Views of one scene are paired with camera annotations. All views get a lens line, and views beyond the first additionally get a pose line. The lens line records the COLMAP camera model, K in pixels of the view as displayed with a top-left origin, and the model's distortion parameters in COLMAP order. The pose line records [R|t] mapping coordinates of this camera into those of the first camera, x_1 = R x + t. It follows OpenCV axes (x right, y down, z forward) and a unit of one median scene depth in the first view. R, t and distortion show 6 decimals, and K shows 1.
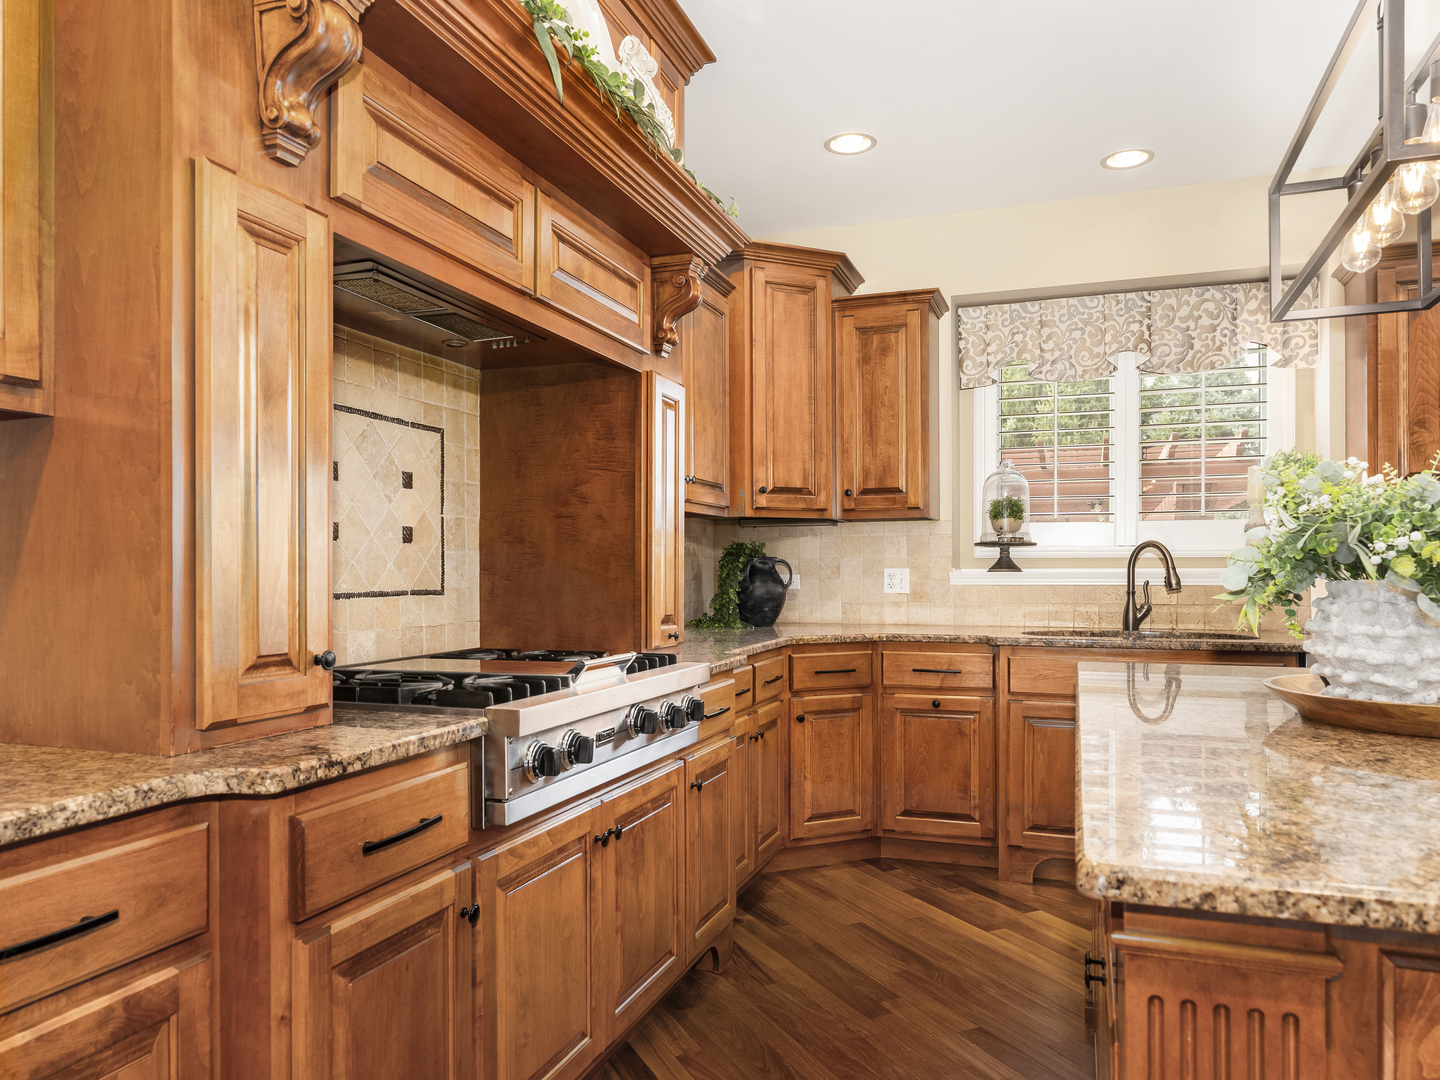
lens RADIAL K [[1013.3, 0, 717.7], [0, 1013.3, 573.8], [0, 0, 1]] dist [0.005137, 0.002000]
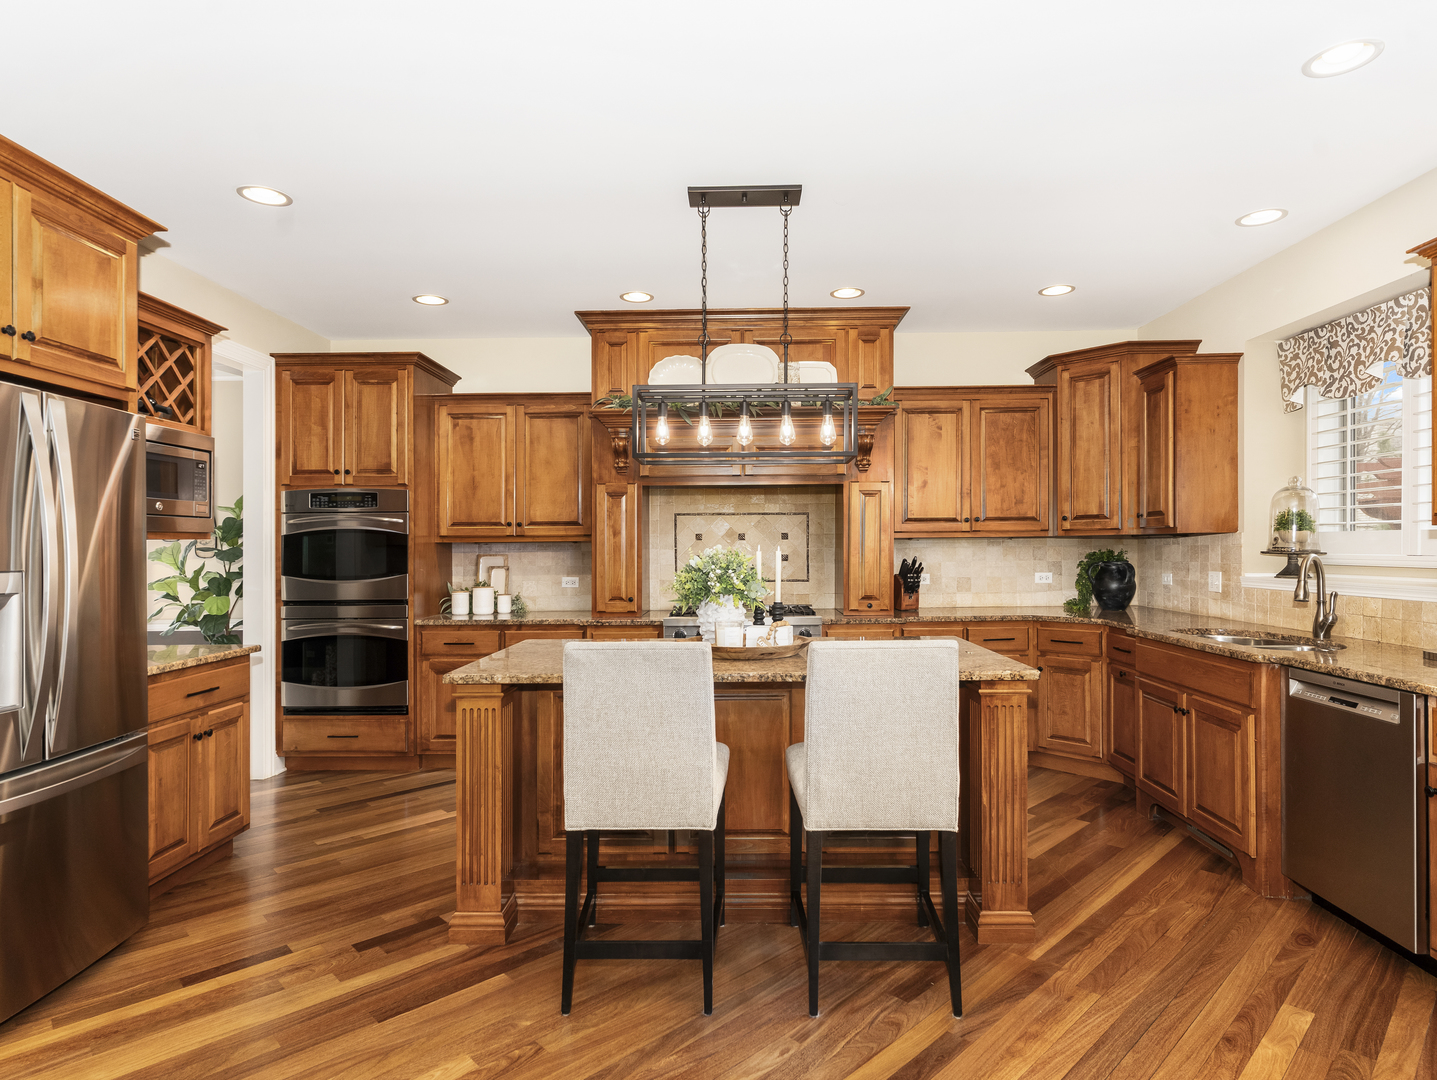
lens RADIAL K [[823.6, 0, 718.5], [0, 823.6, 540.0], [0, 0, 1]] dist [0.005032, 0.001355]
pose [[0.307981, -0.008859, -0.951351, 0.997261], [0.007429, 0.999949, -0.006906, -0.043363], [0.951364, -0.004941, 0.308031, 0.127267]]
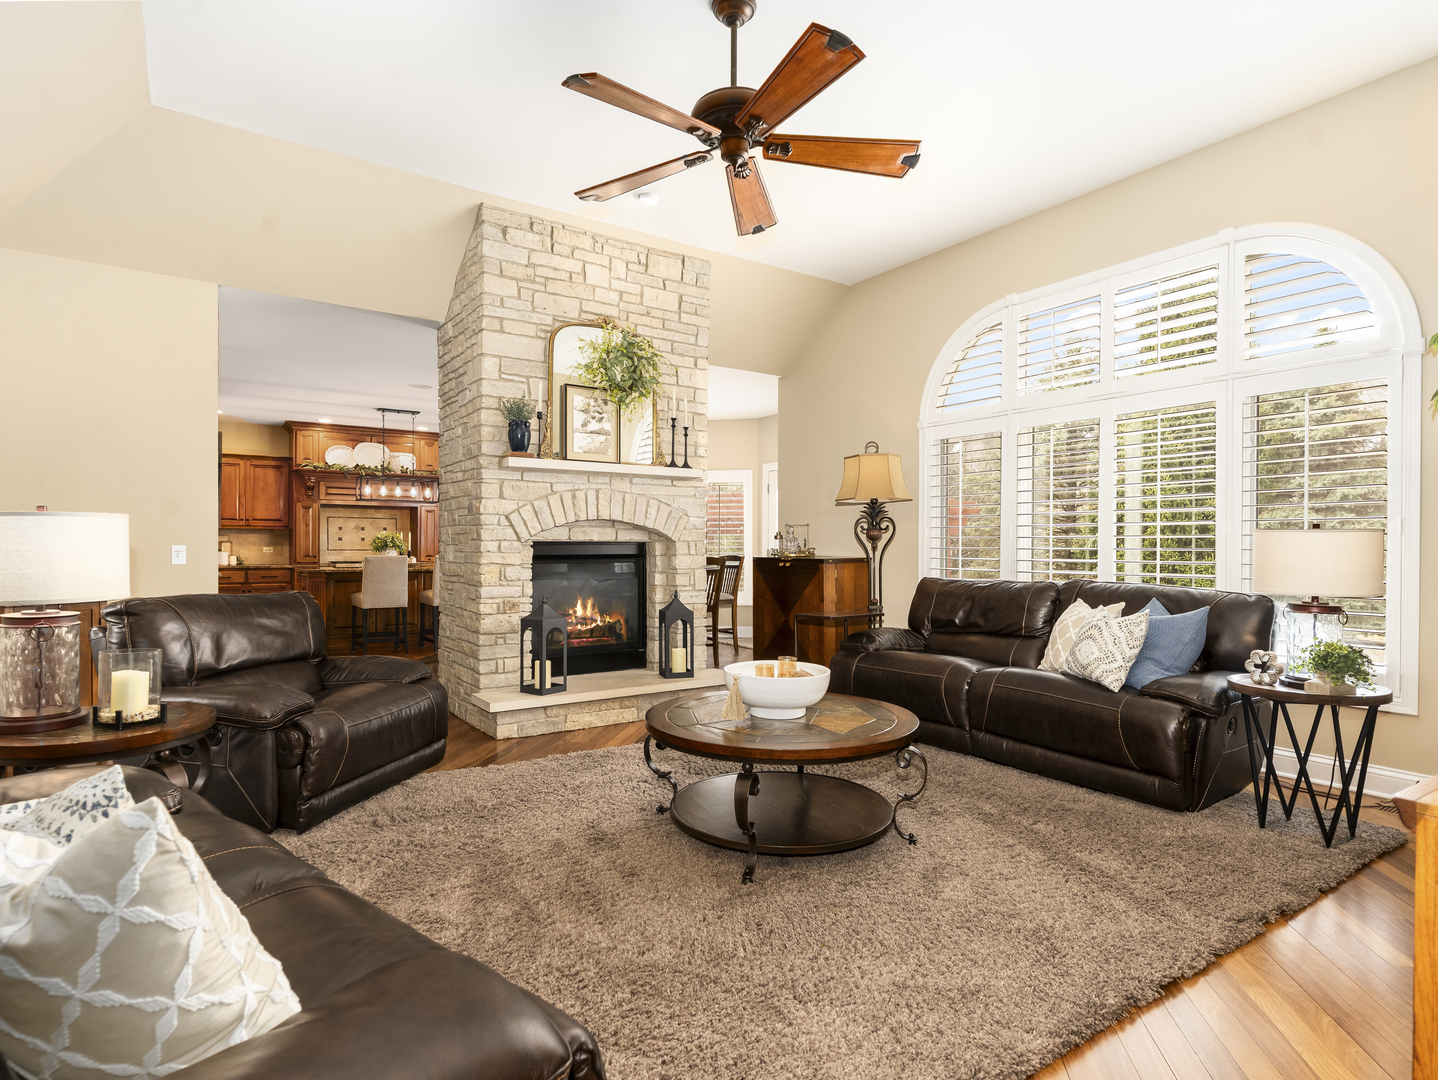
lens RADIAL K [[788.4, 0, 719.0], [0, 788.4, 540.0], [0, 0, 1]] dist [0.000017, 0.000051]
pose [[0.805214, -0.000296, -0.592984, 2.261985], [-0.005047, 0.999960, -0.007352, -0.007063], [0.592963, 0.008913, 0.805180, -0.832415]]
